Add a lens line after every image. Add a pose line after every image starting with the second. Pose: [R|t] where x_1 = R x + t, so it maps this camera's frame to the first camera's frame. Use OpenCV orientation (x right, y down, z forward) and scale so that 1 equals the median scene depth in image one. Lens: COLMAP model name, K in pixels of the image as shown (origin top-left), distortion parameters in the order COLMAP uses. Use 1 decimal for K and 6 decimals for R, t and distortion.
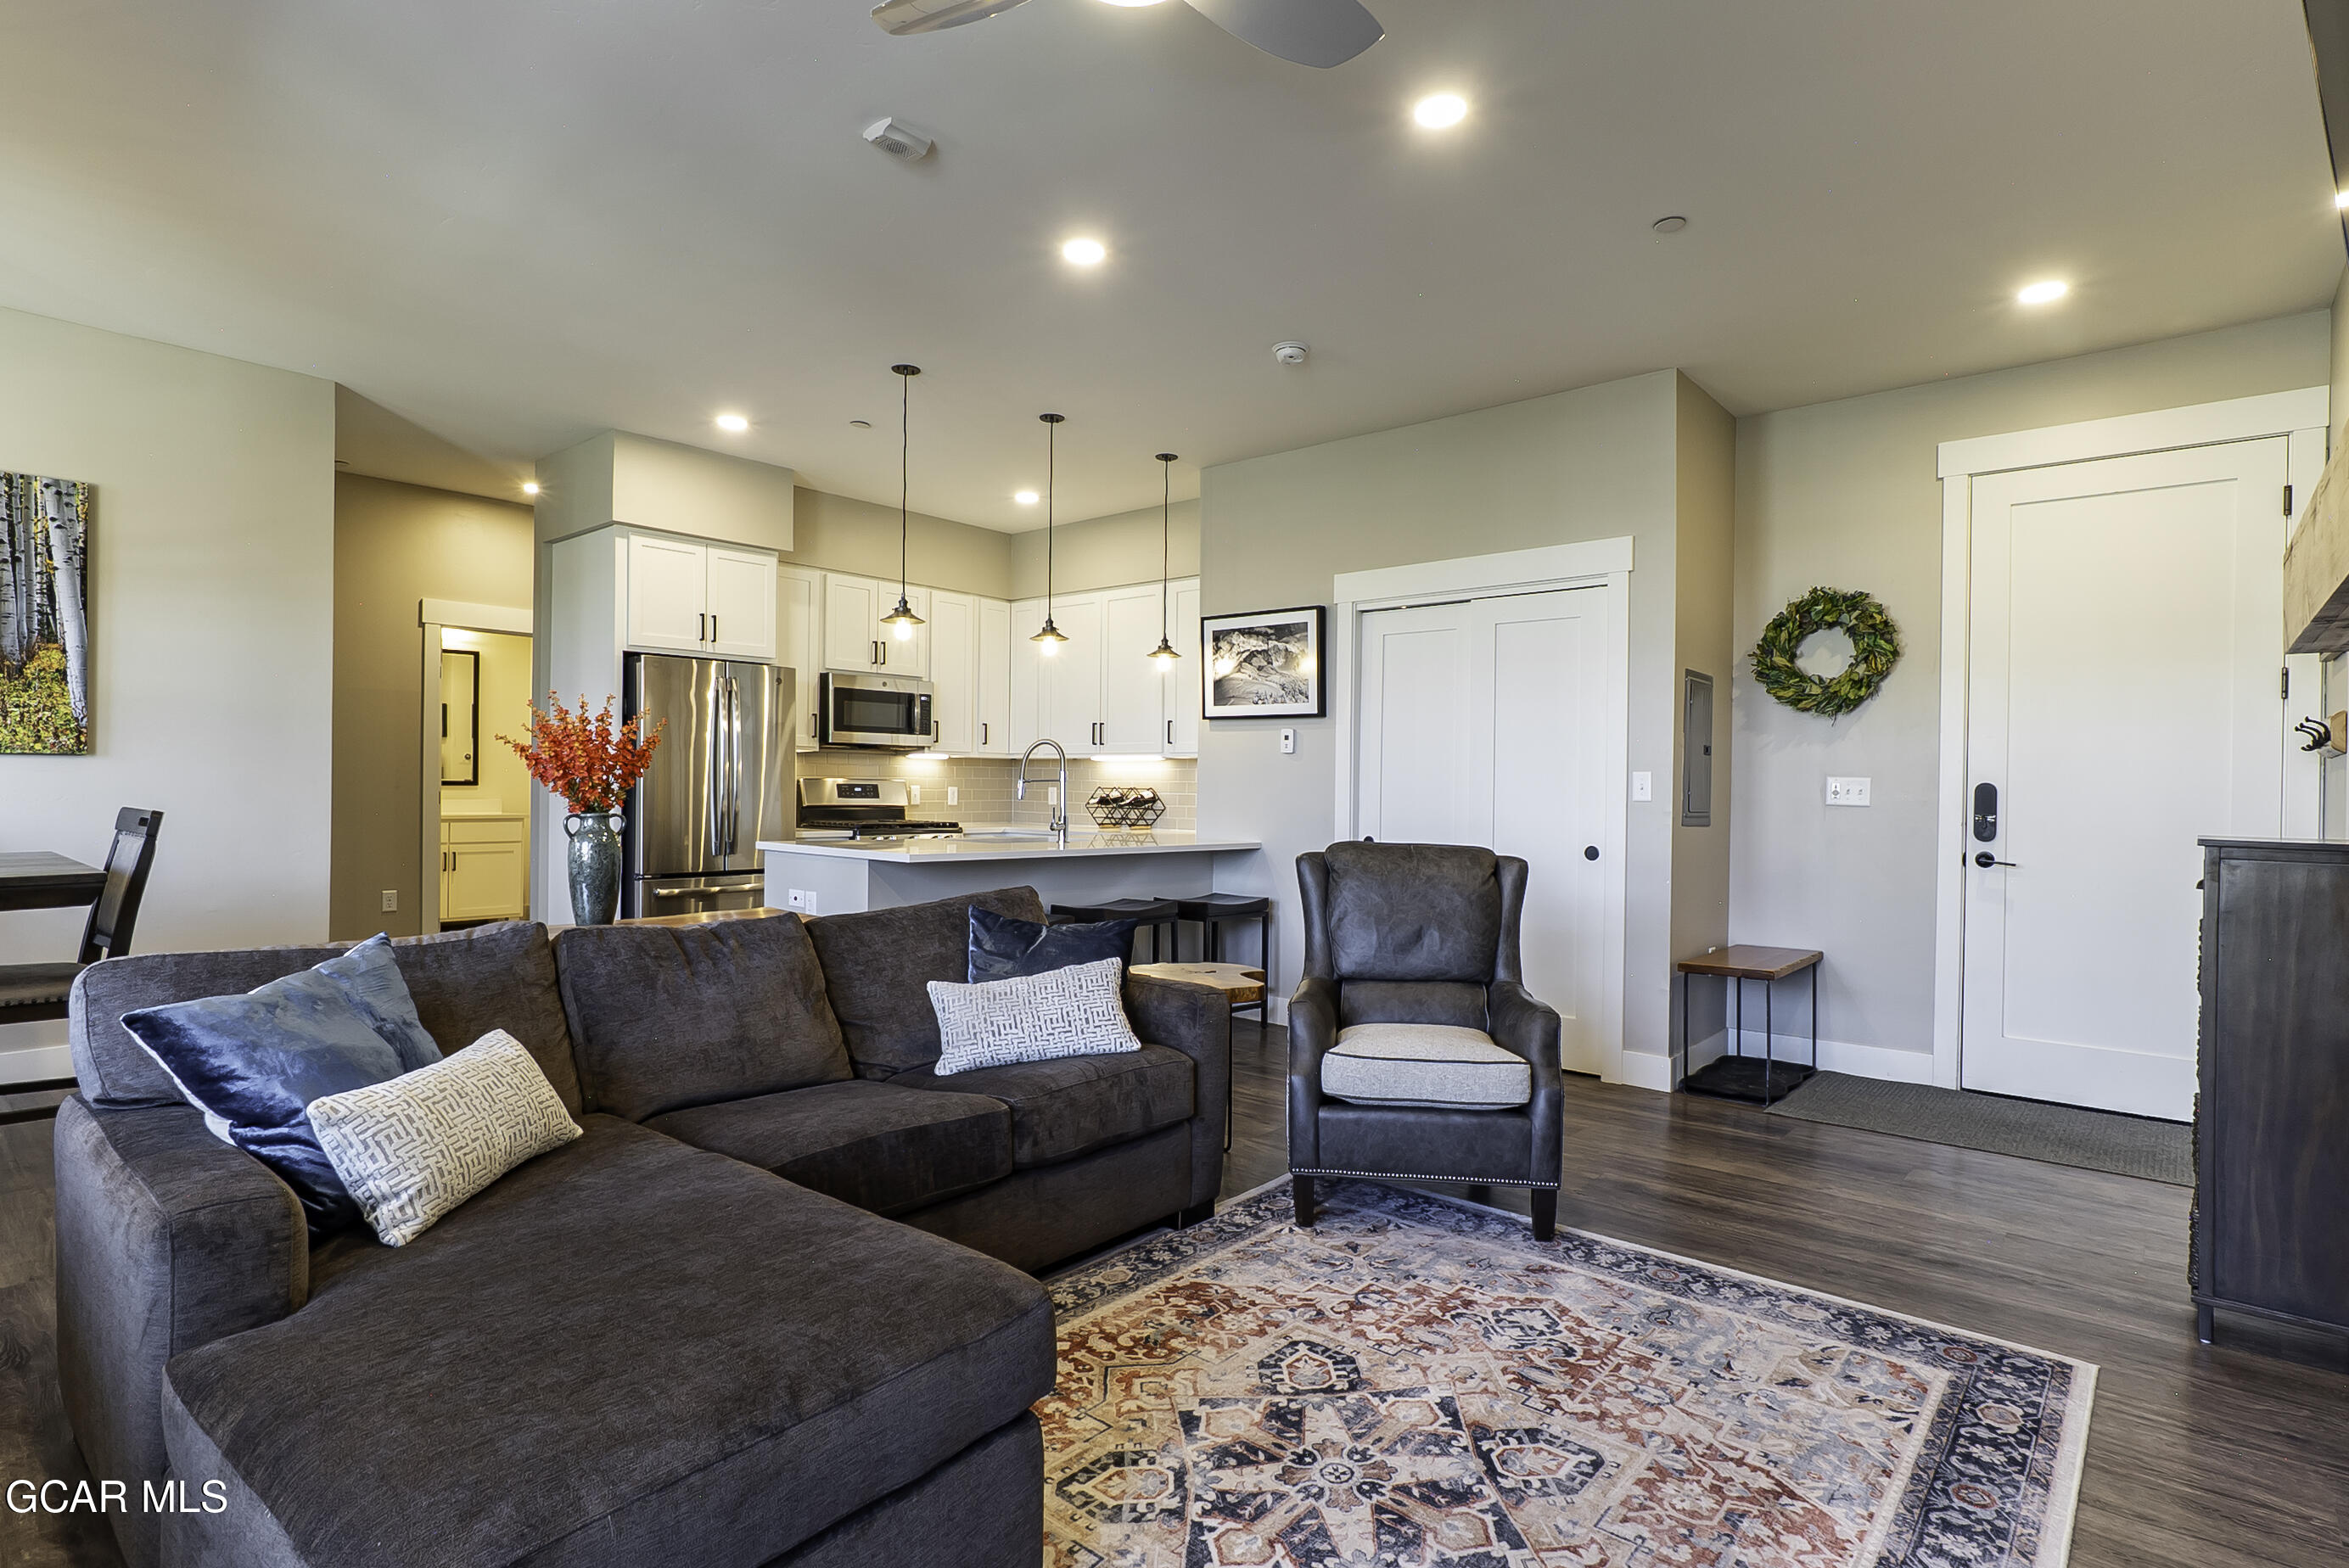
lens RADIAL K [[1186.0, 0, 1124.9], [0, 1186.0, 782.2], [0, 0, 1]] dist [-0.012771, 0.001670]
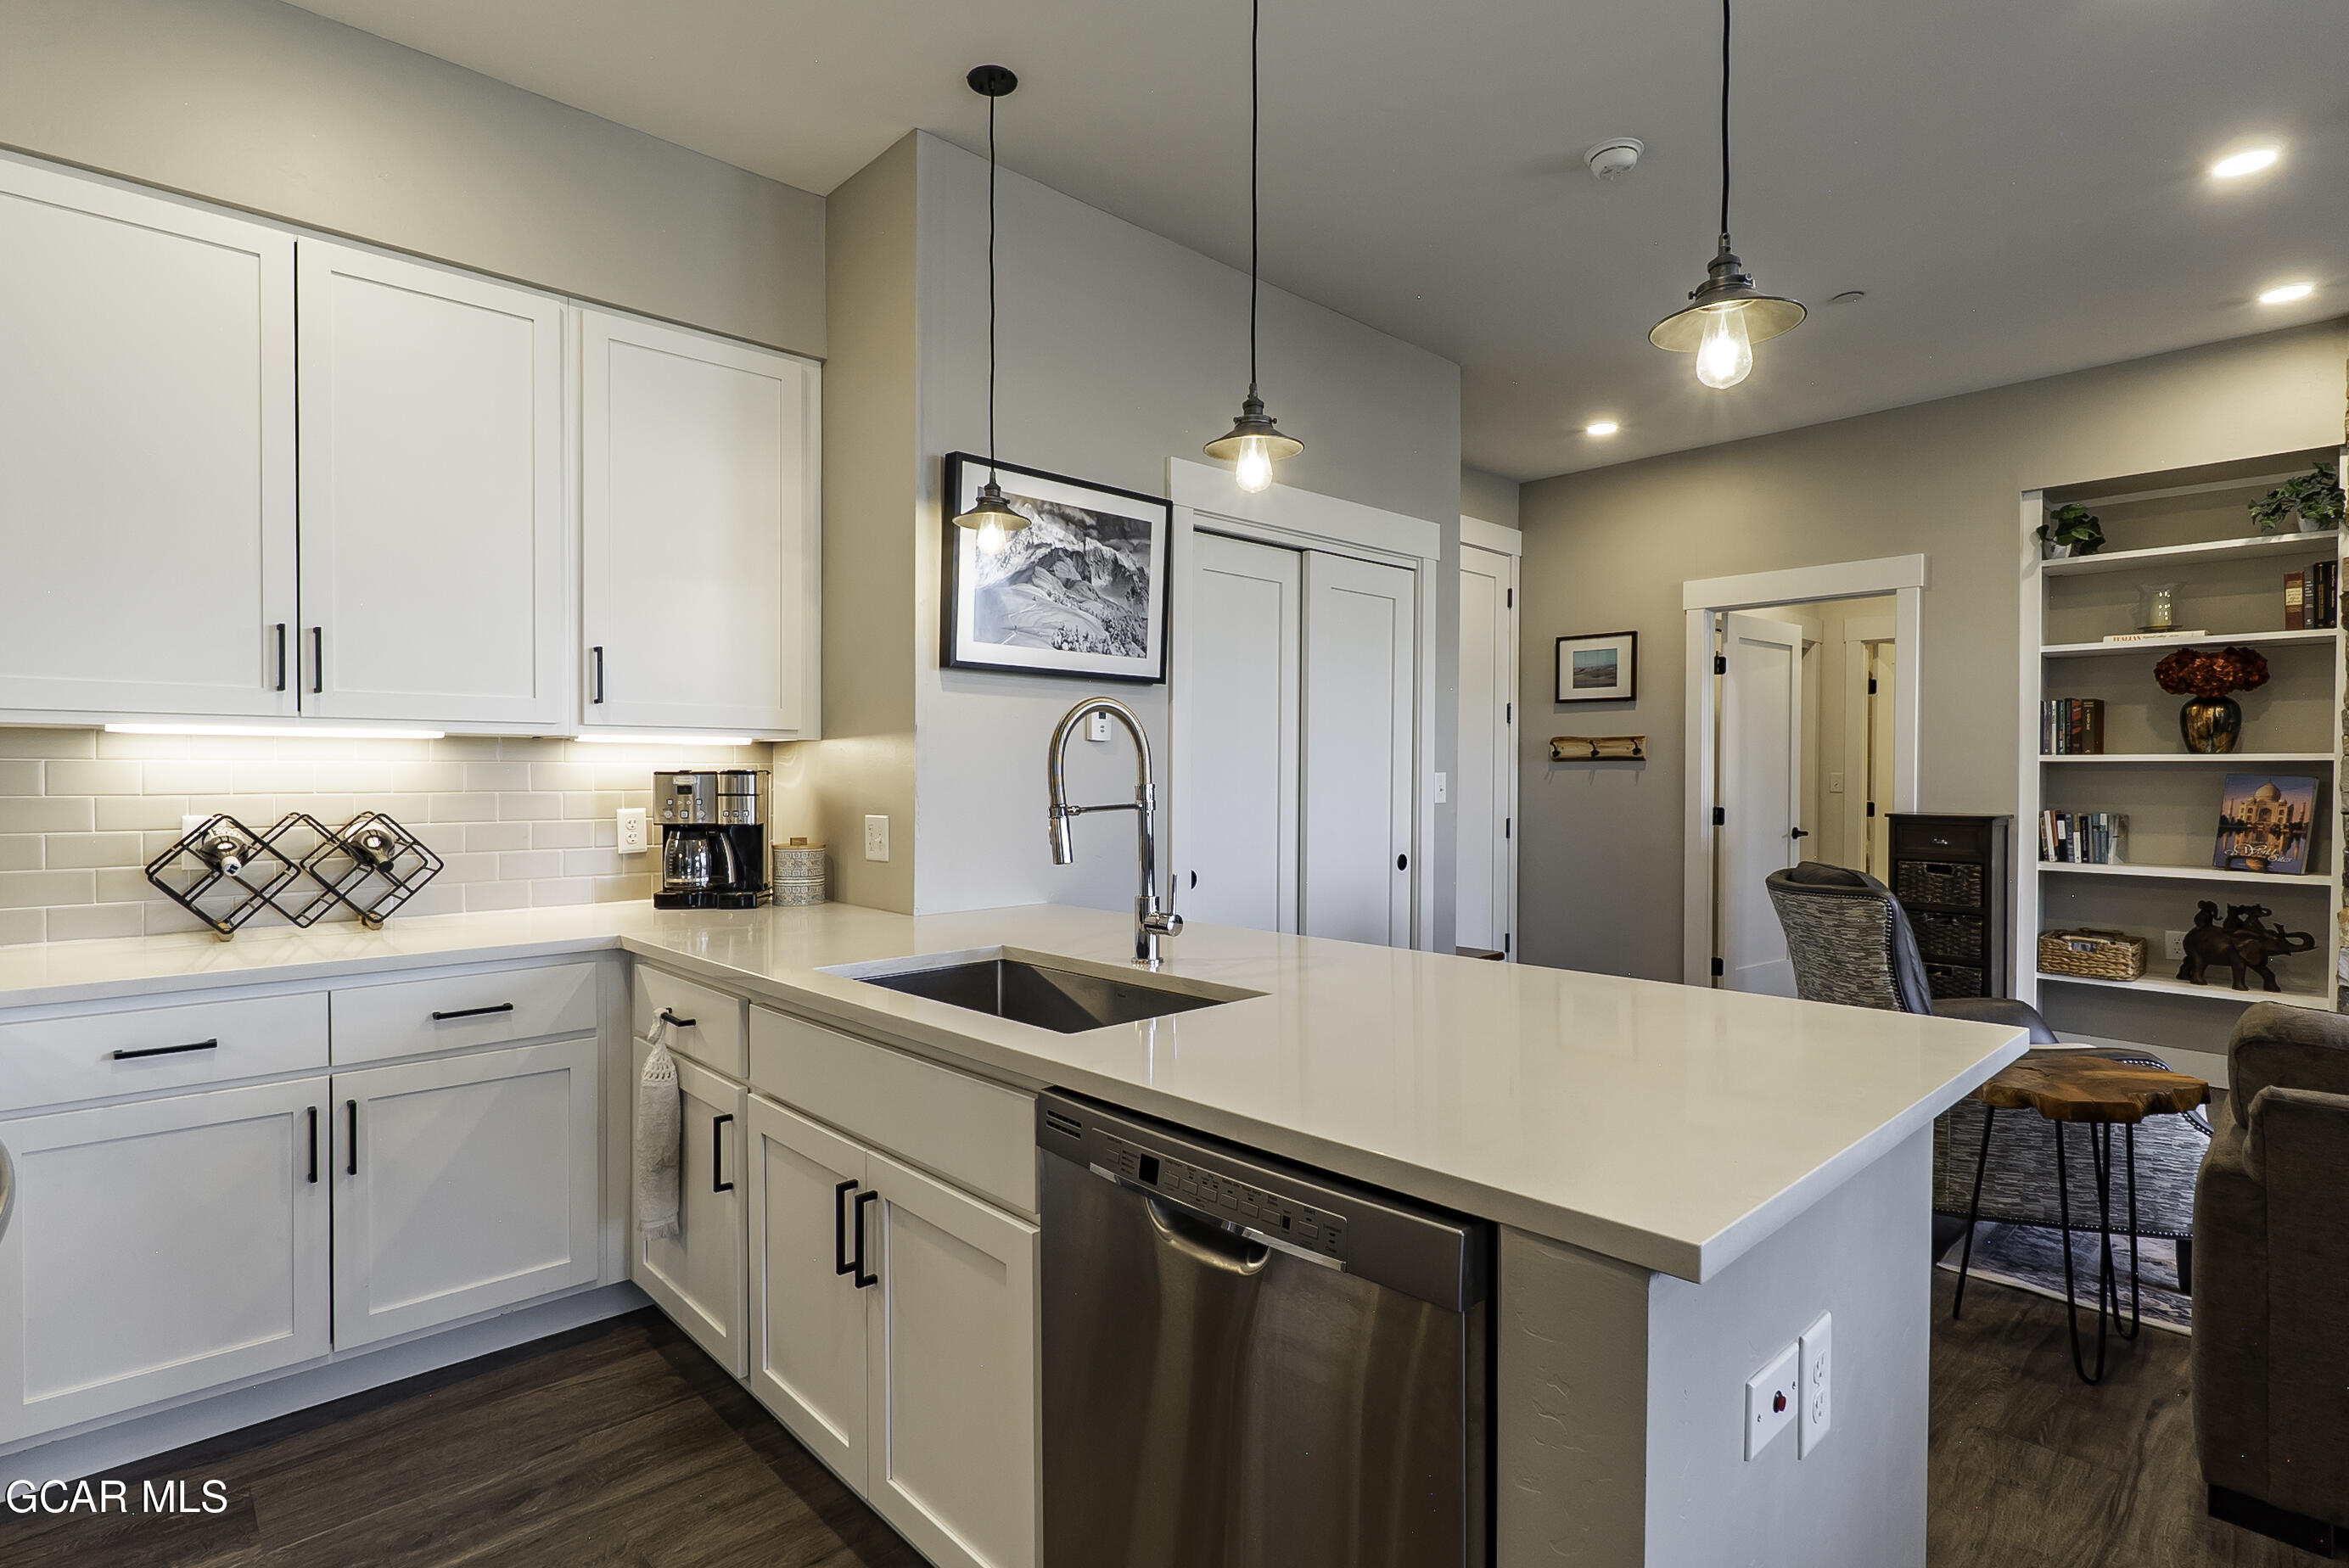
lens RADIAL K [[1147.6, 0, 1178.6], [0, 1147.6, 779.9], [0, 0, 1]] dist [-0.001942, 0.000674]
pose [[0.079776, -0.025006, 0.996499, -1.081049], [-0.002296, 0.999678, 0.025270, -0.053200], [-0.996810, -0.004304, 0.079693, 2.411797]]
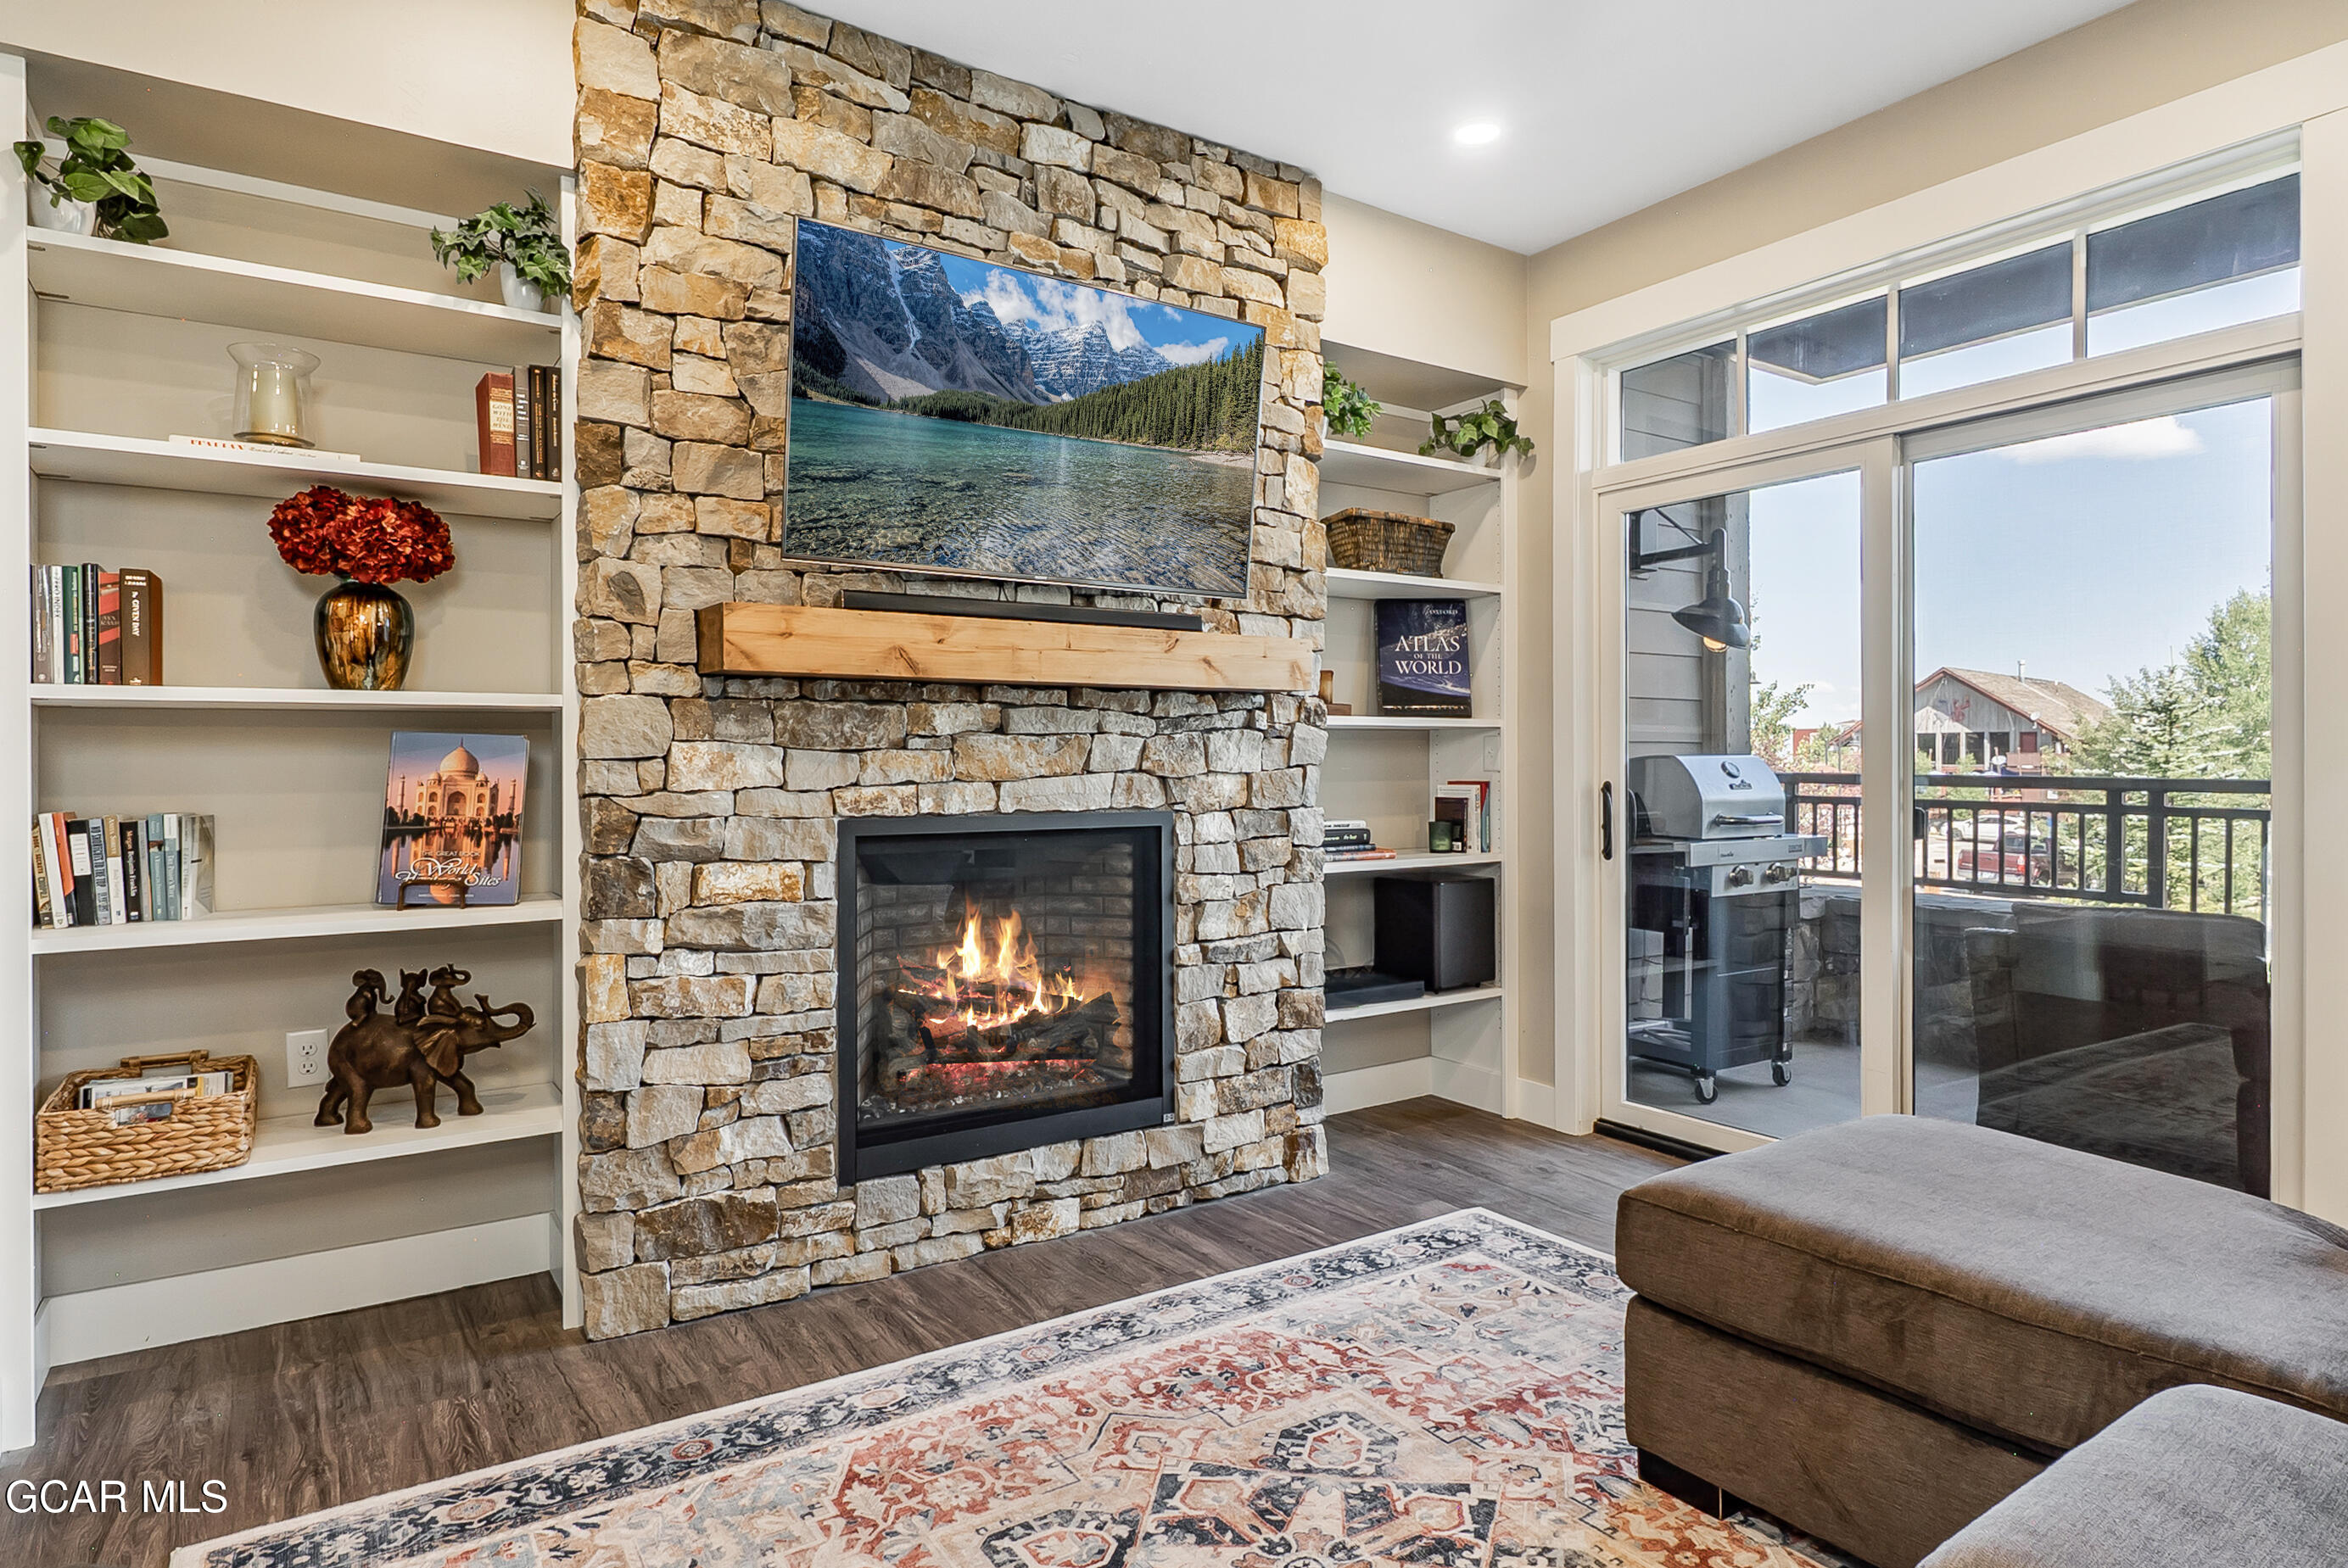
lens RADIAL K [[1279.0, 0, 1146.3], [0, 1279.0, 768.3], [0, 0, 1]] dist [-0.002732, -0.001117]
pose [[-0.967232, -0.011021, 0.253653, 0.056877], [-0.009443, 0.999928, 0.007436, 0.002075], [-0.253717, 0.004797, -0.967267, 1.740246]]
